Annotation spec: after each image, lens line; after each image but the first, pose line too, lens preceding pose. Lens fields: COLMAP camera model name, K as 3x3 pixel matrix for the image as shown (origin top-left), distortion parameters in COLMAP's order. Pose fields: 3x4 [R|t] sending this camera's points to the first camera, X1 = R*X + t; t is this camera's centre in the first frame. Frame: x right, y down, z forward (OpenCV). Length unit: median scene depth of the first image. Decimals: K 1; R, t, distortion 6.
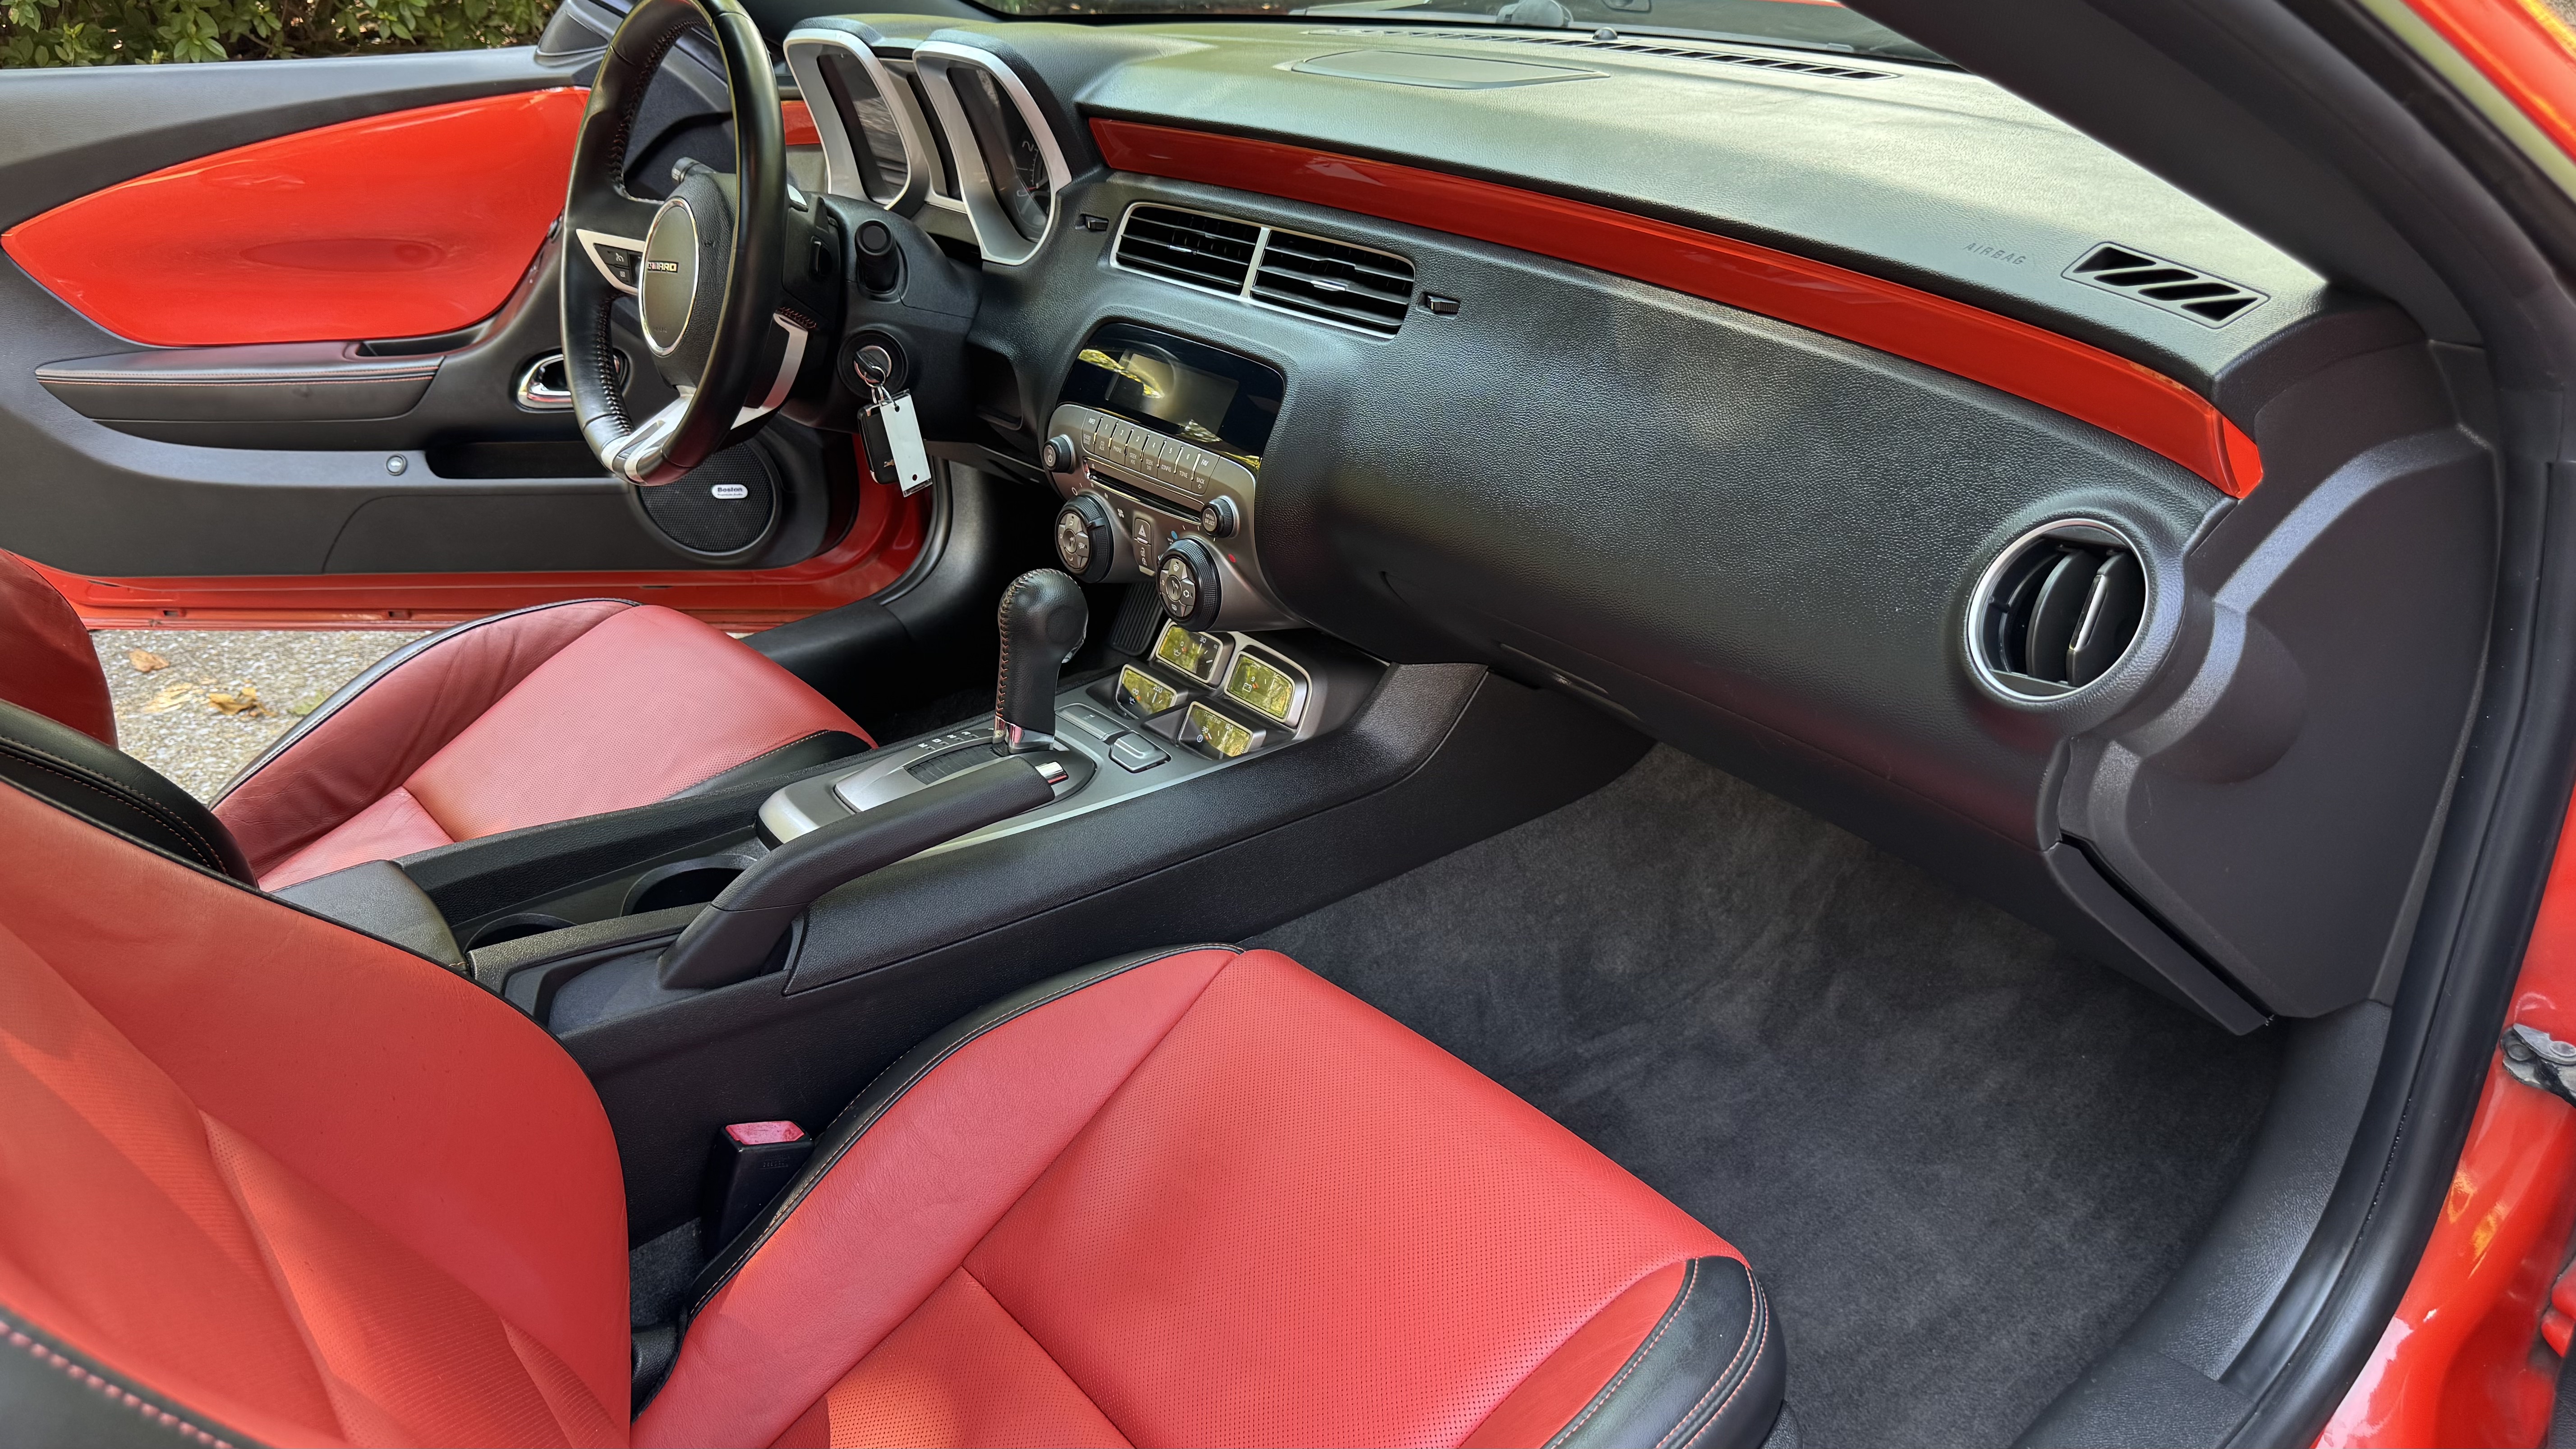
lens RADIAL K [[1854.4, 0, 1298.8], [0, 1854.4, 719.4], [0, 0, 1]] dist [0.023854, -0.039177]
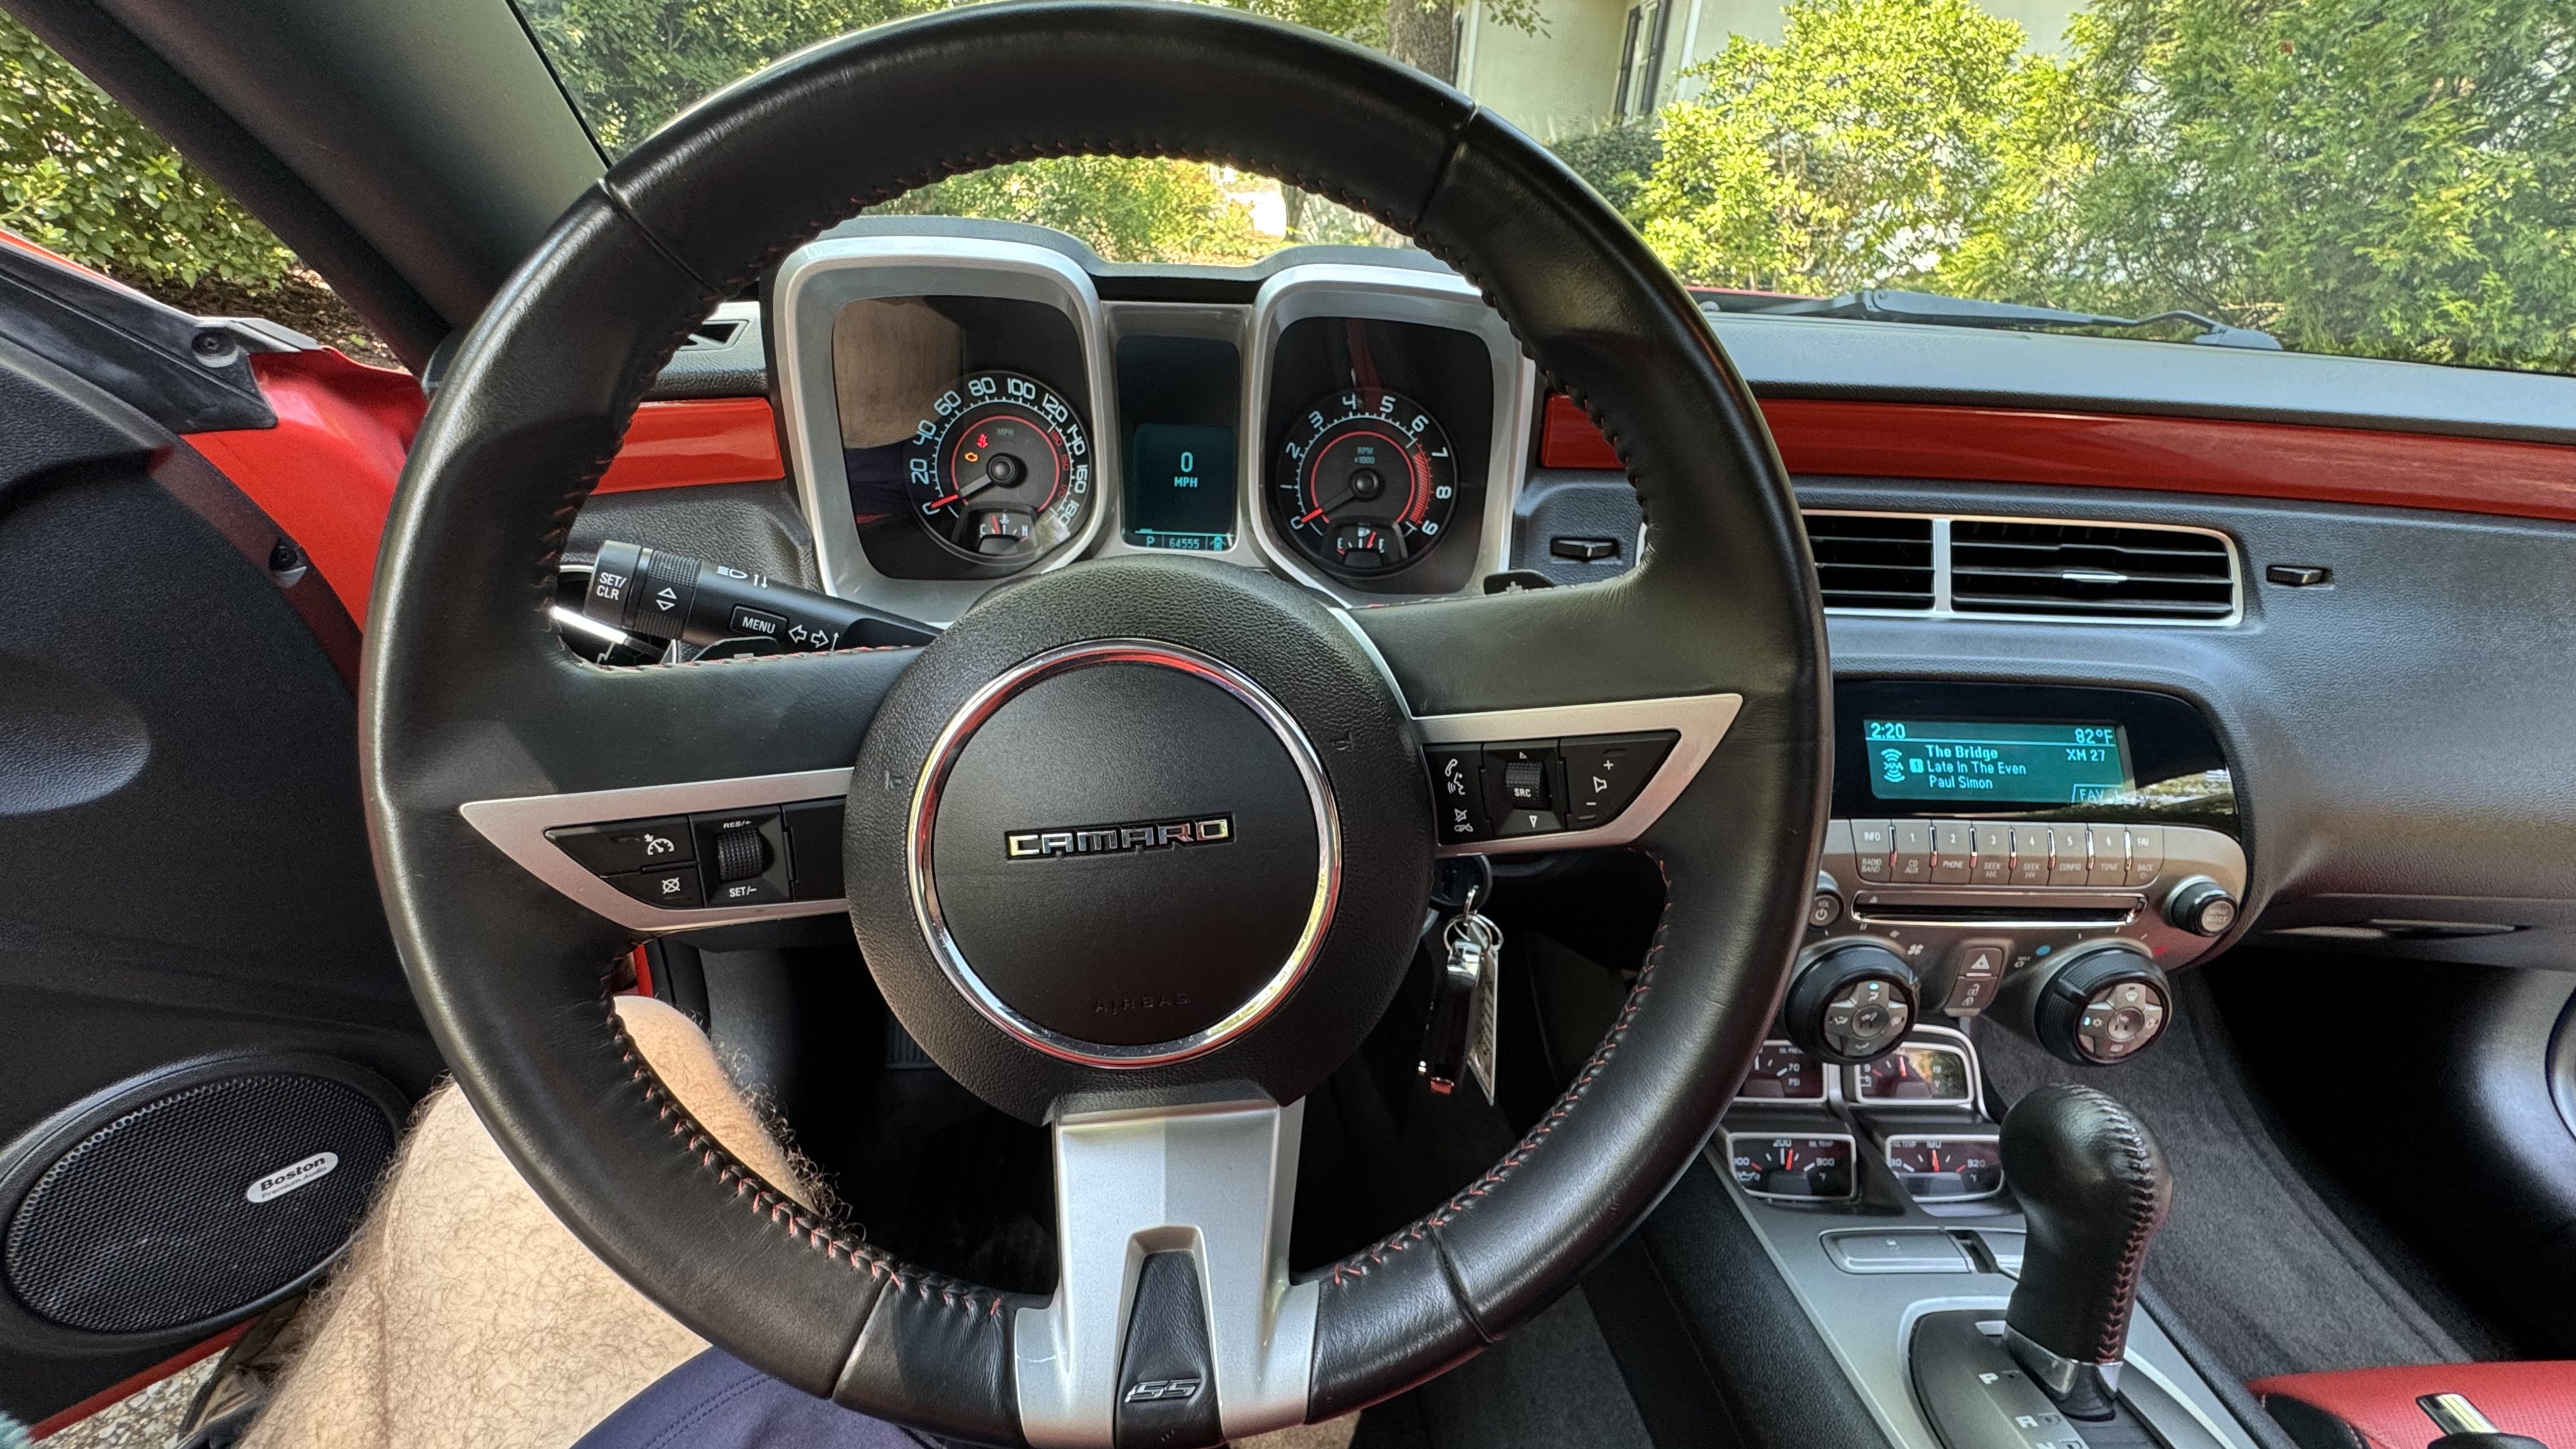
lens RADIAL K [[1035.4, 0, 1283.0], [0, 1035.4, 717.2], [0, 0, 1]] dist [-0.003758, 0.000362]
pose [[0.601990, -0.254851, 0.756742, -0.514266], [0.288299, 0.953144, 0.091652, -0.301760], [-0.744642, 0.162995, 0.647256, 0.934940]]
